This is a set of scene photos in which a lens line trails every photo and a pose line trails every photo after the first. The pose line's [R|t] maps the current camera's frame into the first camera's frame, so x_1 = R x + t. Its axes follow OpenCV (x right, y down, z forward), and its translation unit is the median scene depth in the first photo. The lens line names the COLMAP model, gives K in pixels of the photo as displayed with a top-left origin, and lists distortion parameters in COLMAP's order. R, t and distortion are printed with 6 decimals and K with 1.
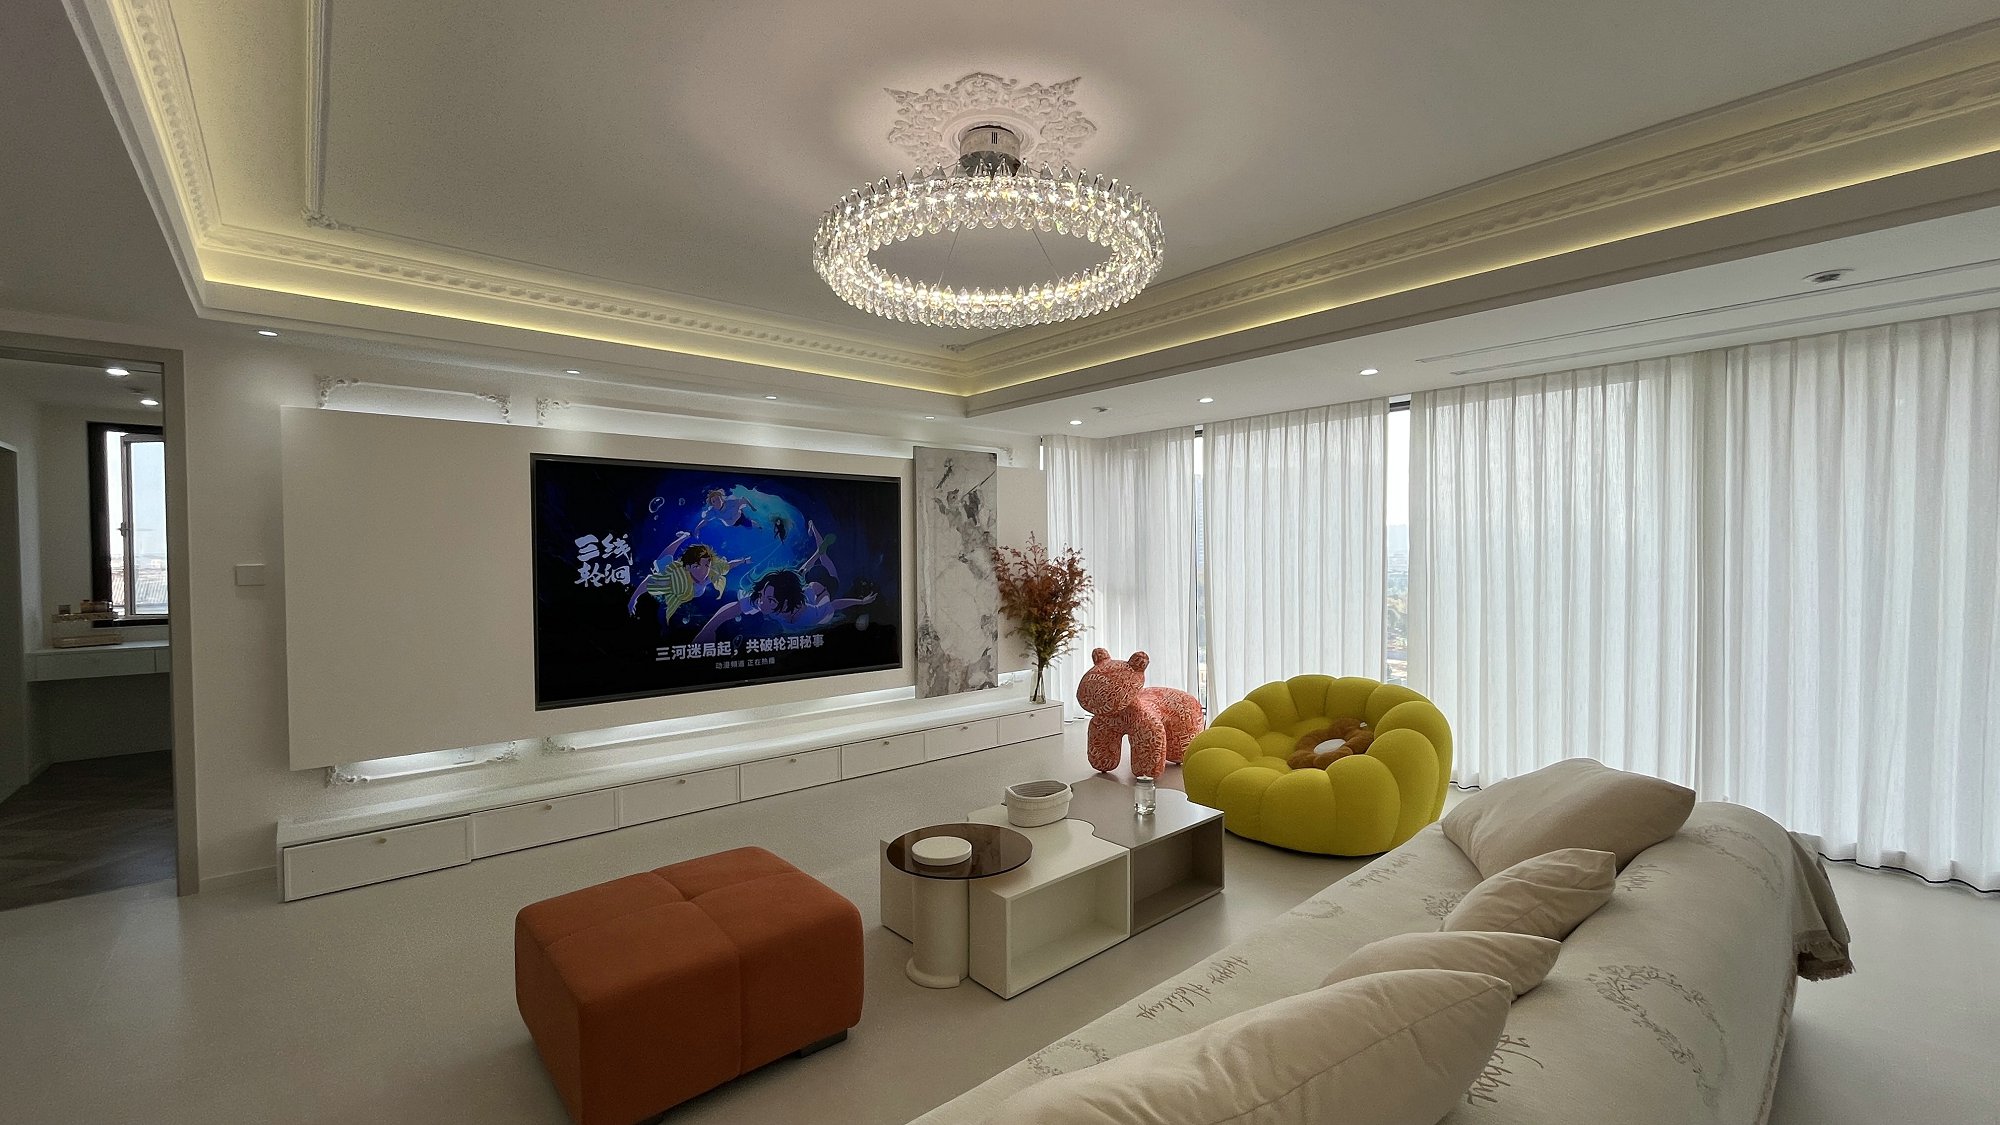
lens RADIAL K [[808.1, 0, 996.2], [0, 808.1, 568.1], [0, 0, 1]] dist [-0.003412, -0.000042]
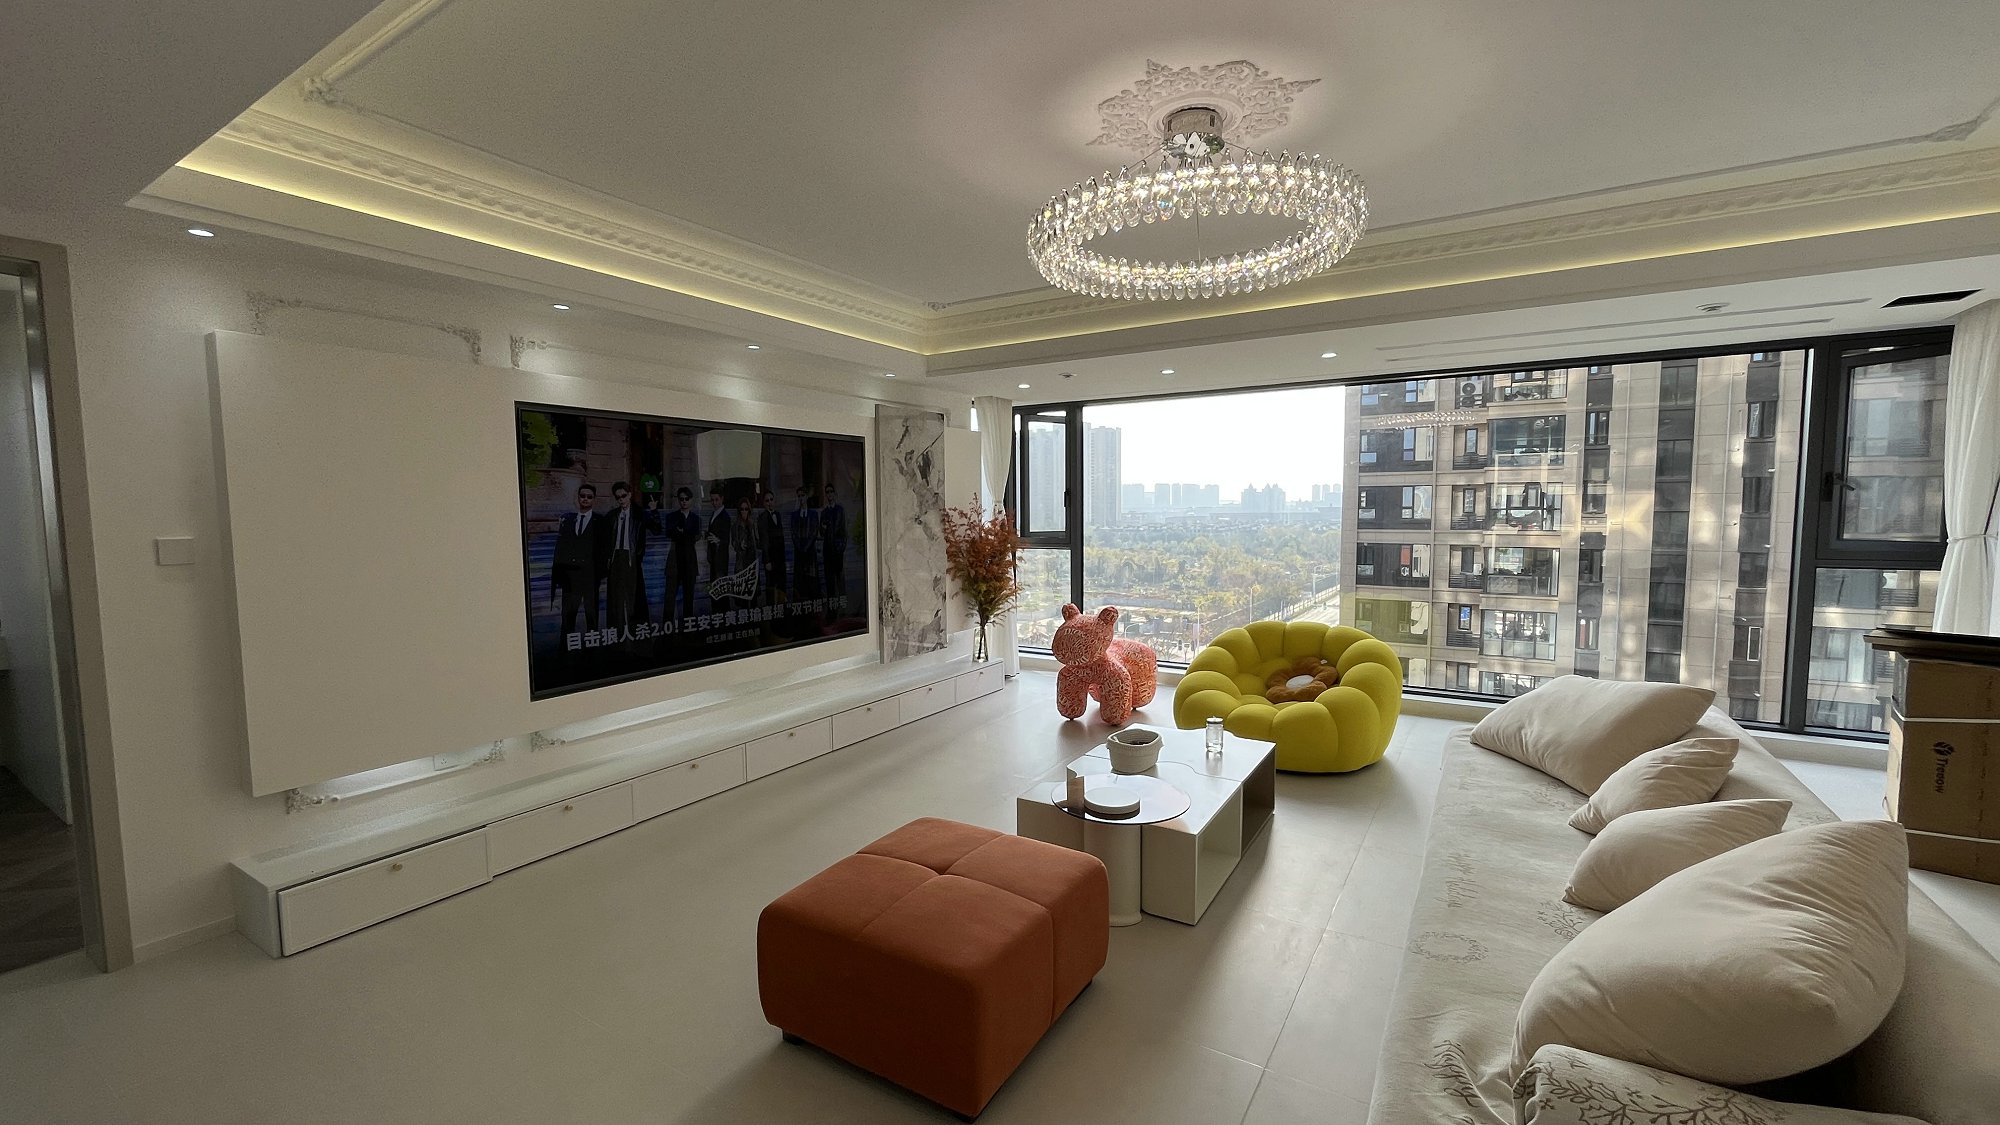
lens RADIAL K [[808.1, 0, 996.2], [0, 808.1, 568.1], [0, 0, 1]] dist [-0.003412, -0.000042]
pose [[0.955974, -0.024420, 0.292433, -0.261719], [0.009077, 0.998515, 0.053711, -0.006029], [-0.293311, -0.048692, 0.954776, 0.025129]]
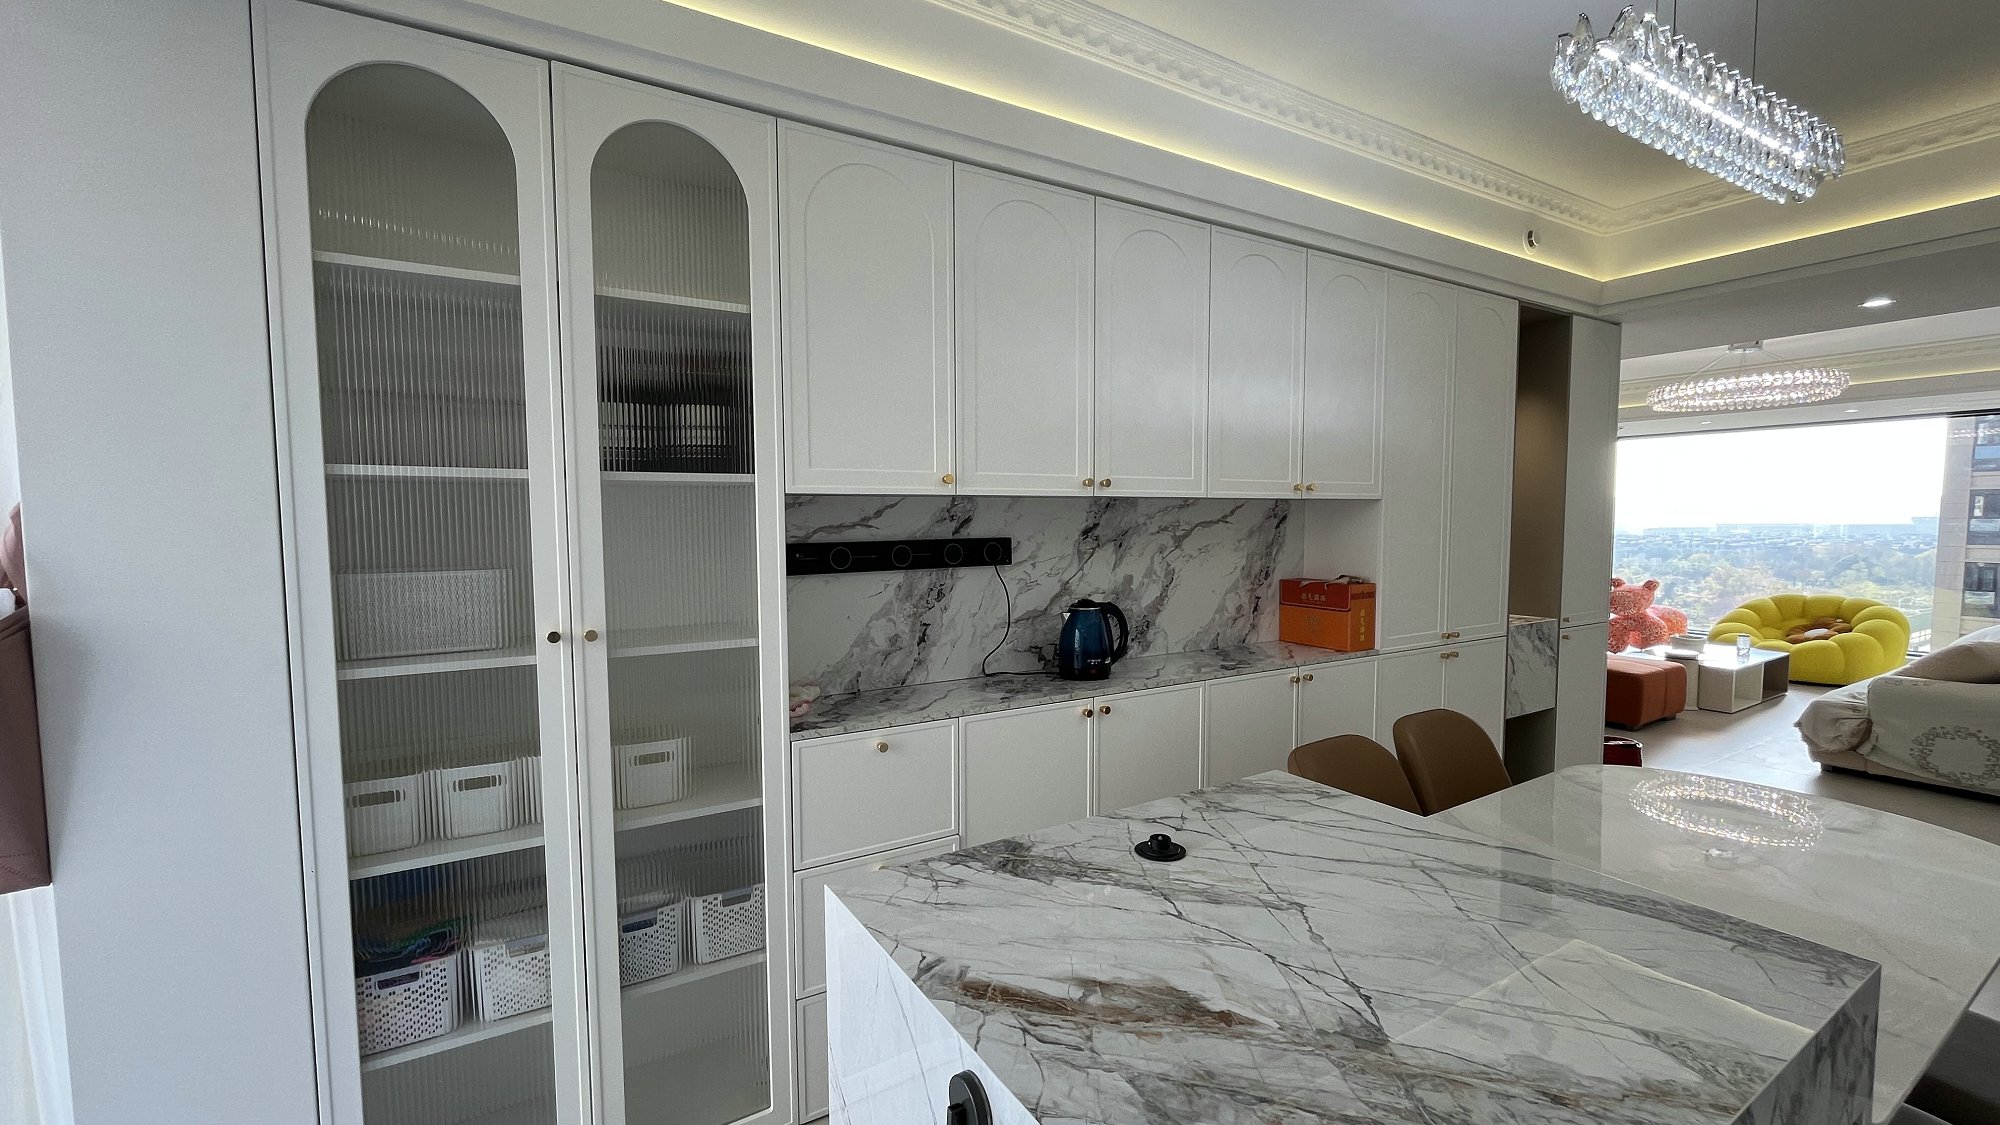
lens RADIAL K [[808.1, 0, 996.2], [0, 808.1, 568.1], [0, 0, 1]] dist [-0.003412, -0.000042]
pose [[0.985149, 0.013390, -0.171177, -0.783704], [-0.005687, 0.998952, 0.045417, 0.014158], [0.171606, -0.043769, 0.984193, -0.753217]]
